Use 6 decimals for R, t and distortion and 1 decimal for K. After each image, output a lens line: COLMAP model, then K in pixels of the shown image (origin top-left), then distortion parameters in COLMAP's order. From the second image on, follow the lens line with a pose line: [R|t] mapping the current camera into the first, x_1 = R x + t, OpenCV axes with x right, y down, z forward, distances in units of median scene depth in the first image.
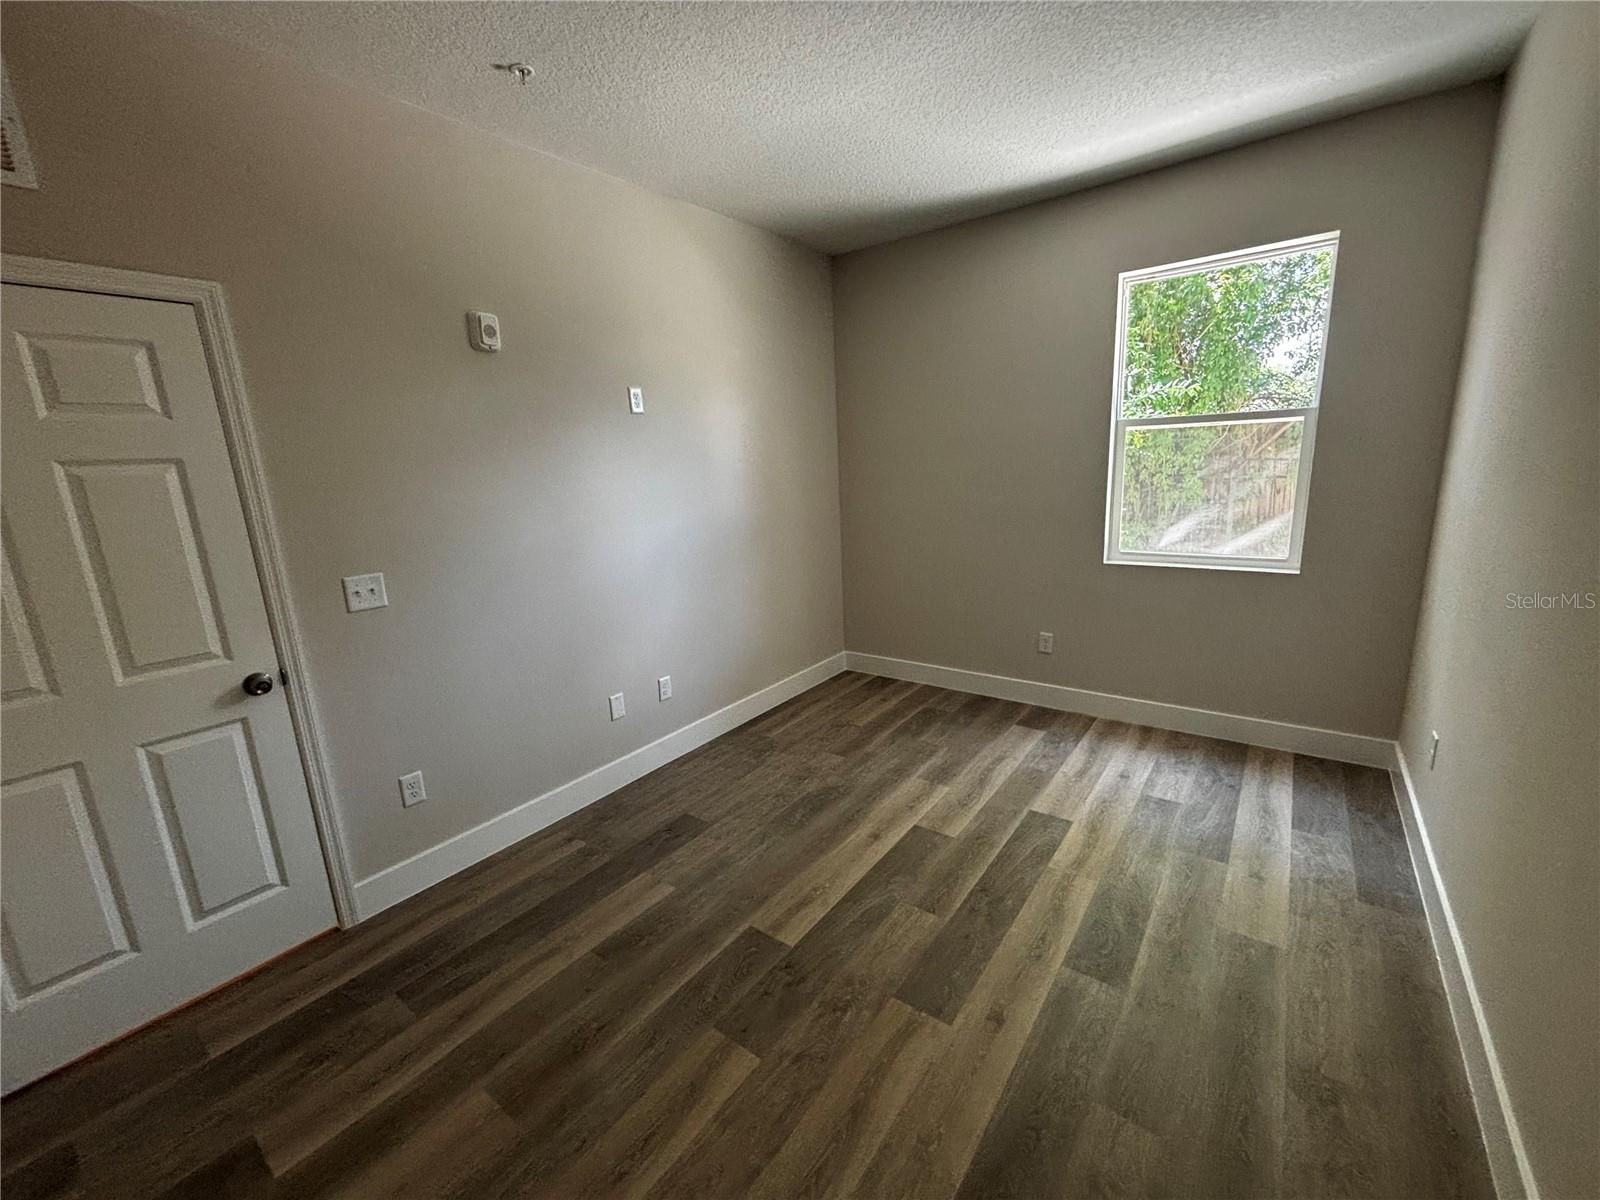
lens RADIAL K [[657.1, 0, 804.2], [0, 657.1, 594.6], [0, 0, 1]] dist [0.002268, 0.000046]
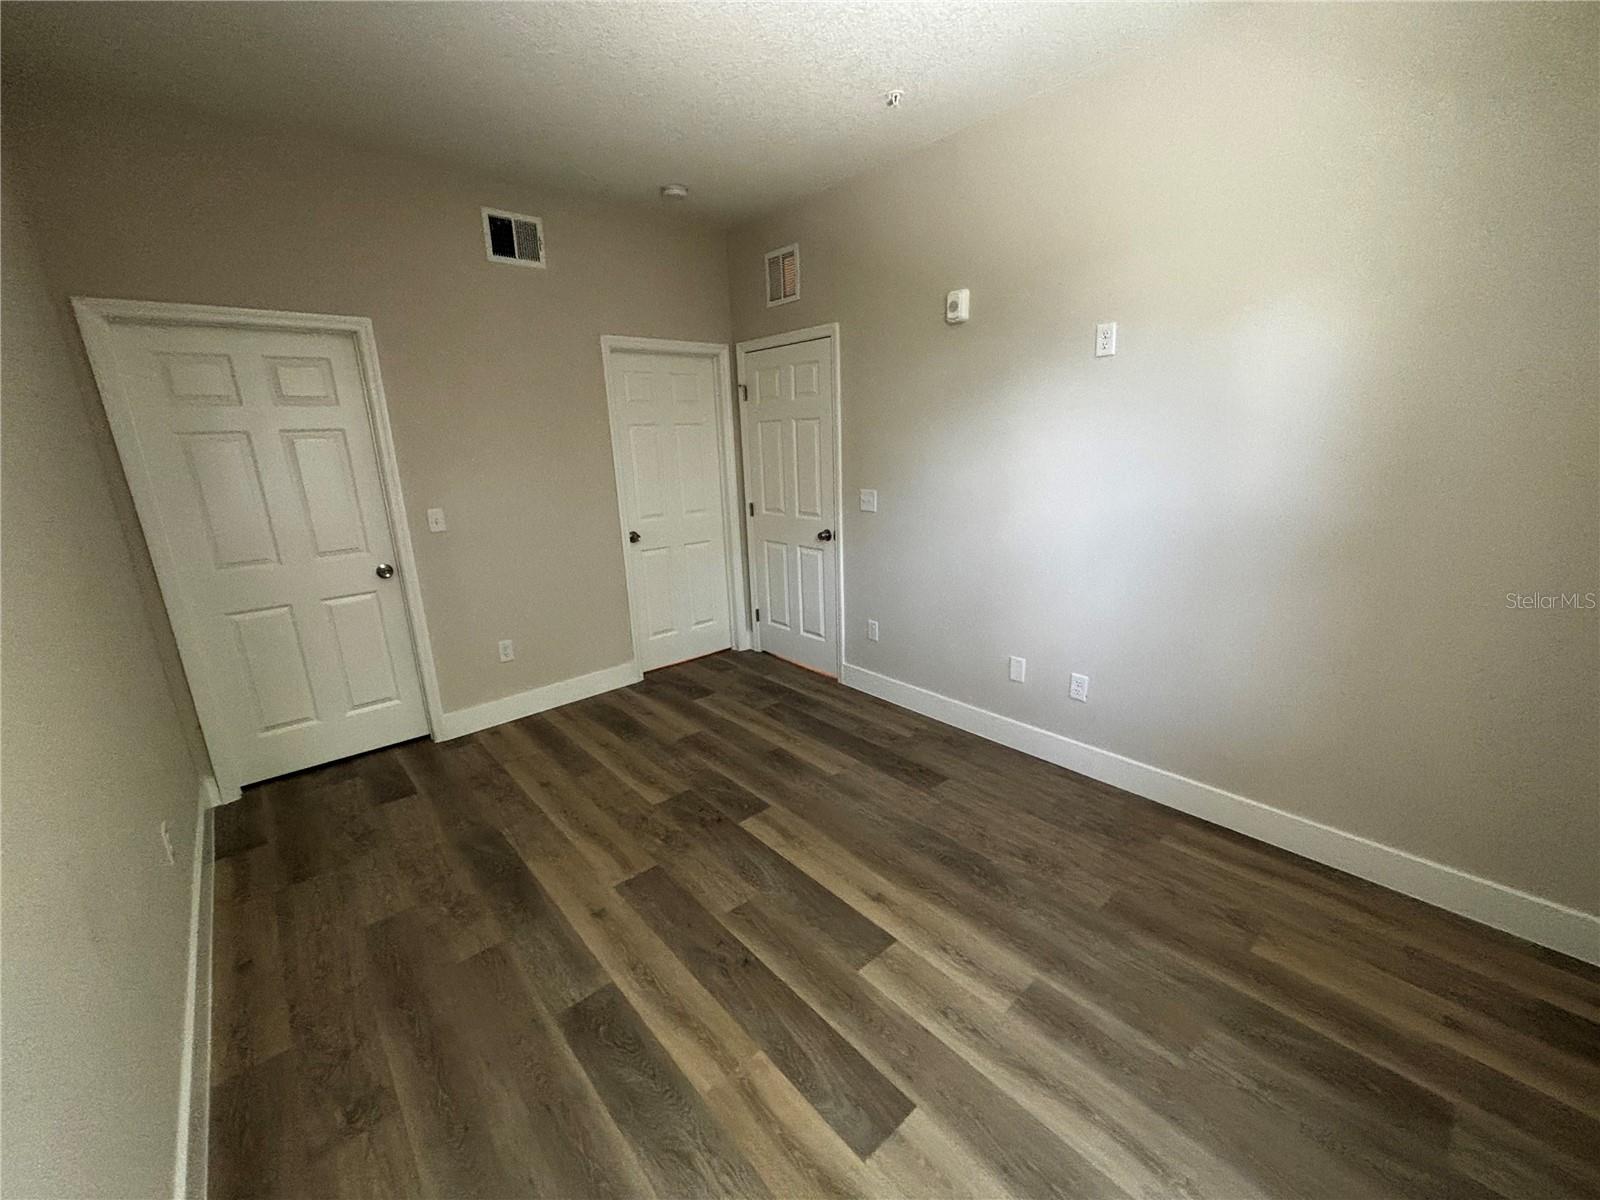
lens RADIAL K [[644.0, 0, 800.0], [0, 644.0, 600.0], [0, 0, 1]] dist [0.001485, -0.000531]
pose [[-0.203548, 0.303171, -0.930943, 0.747676], [-0.161487, 0.927430, 0.337336, -0.231305], [0.965655, 0.219000, -0.139818, 0.907624]]
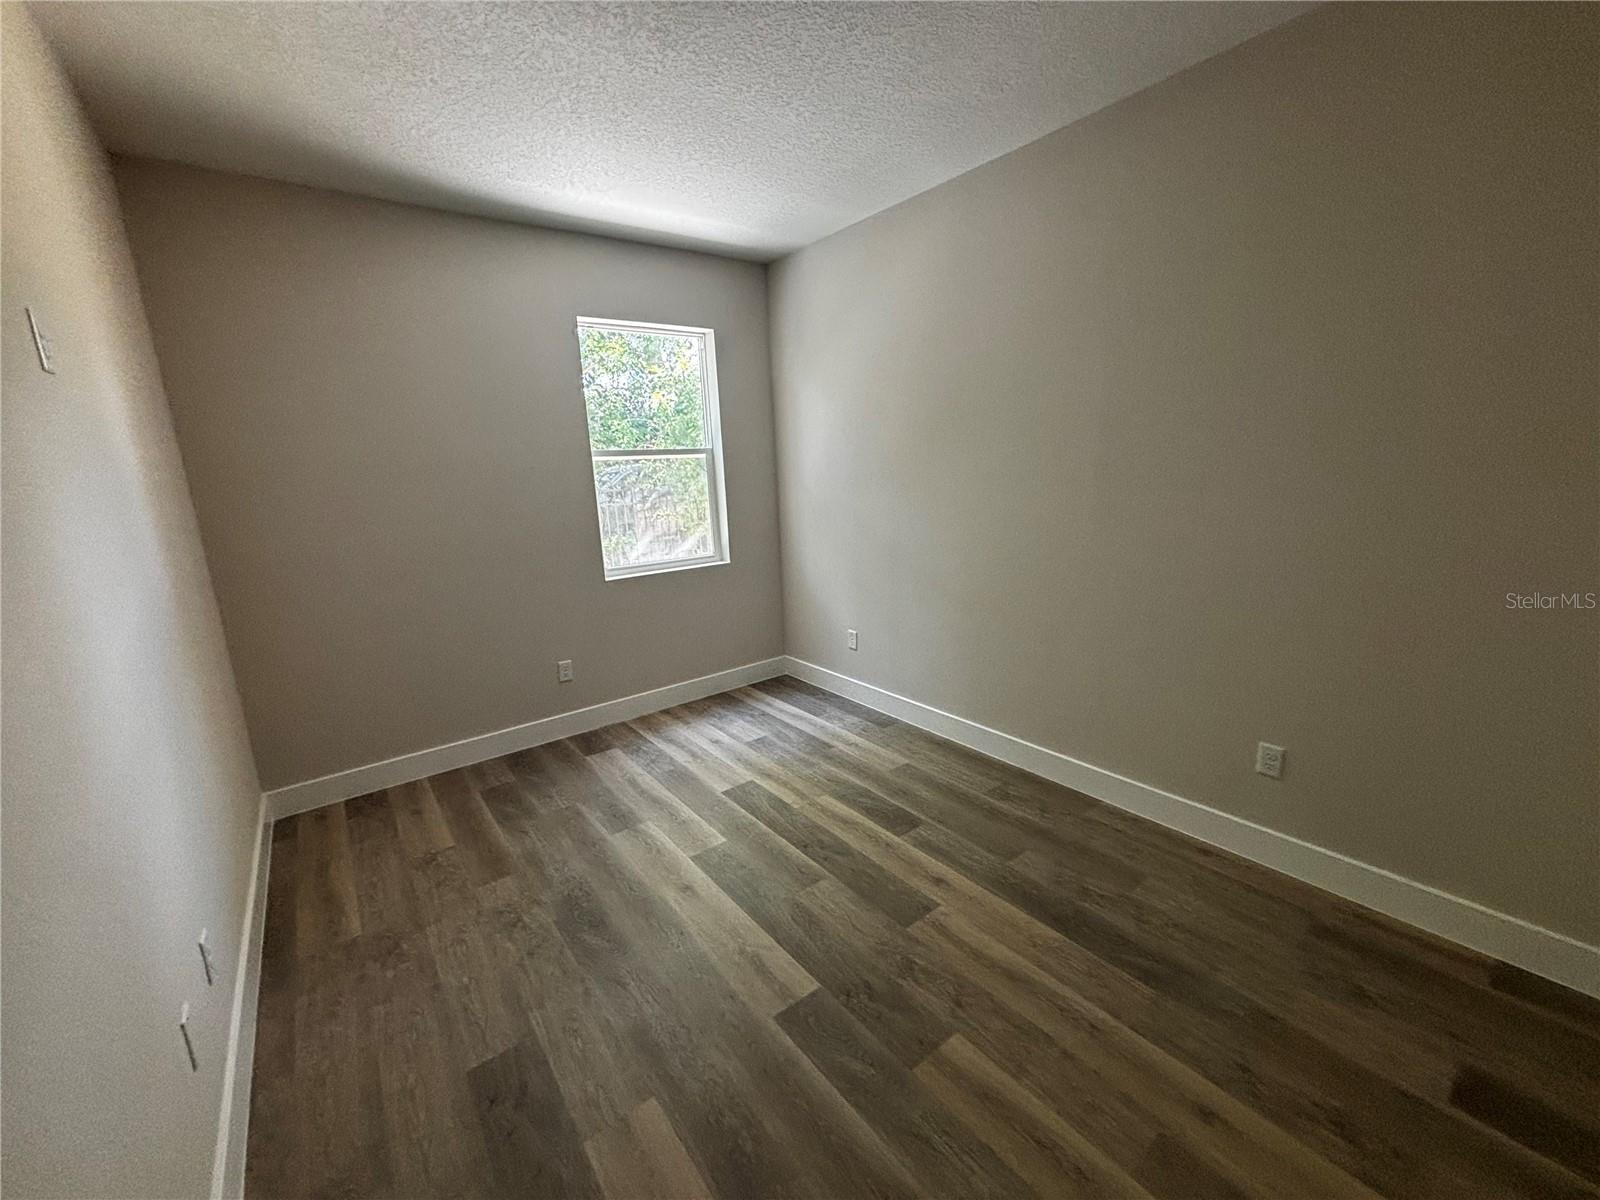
lens RADIAL K [[644.0, 0, 800.0], [0, 644.0, 600.0], [0, 0, 1]] dist [0.001485, -0.000531]
pose [[0.274371, -0.172553, 0.946016, -0.608091], [0.229377, 0.967116, 0.109876, -0.079197], [-0.933867, 0.186847, 0.304928, 0.490056]]
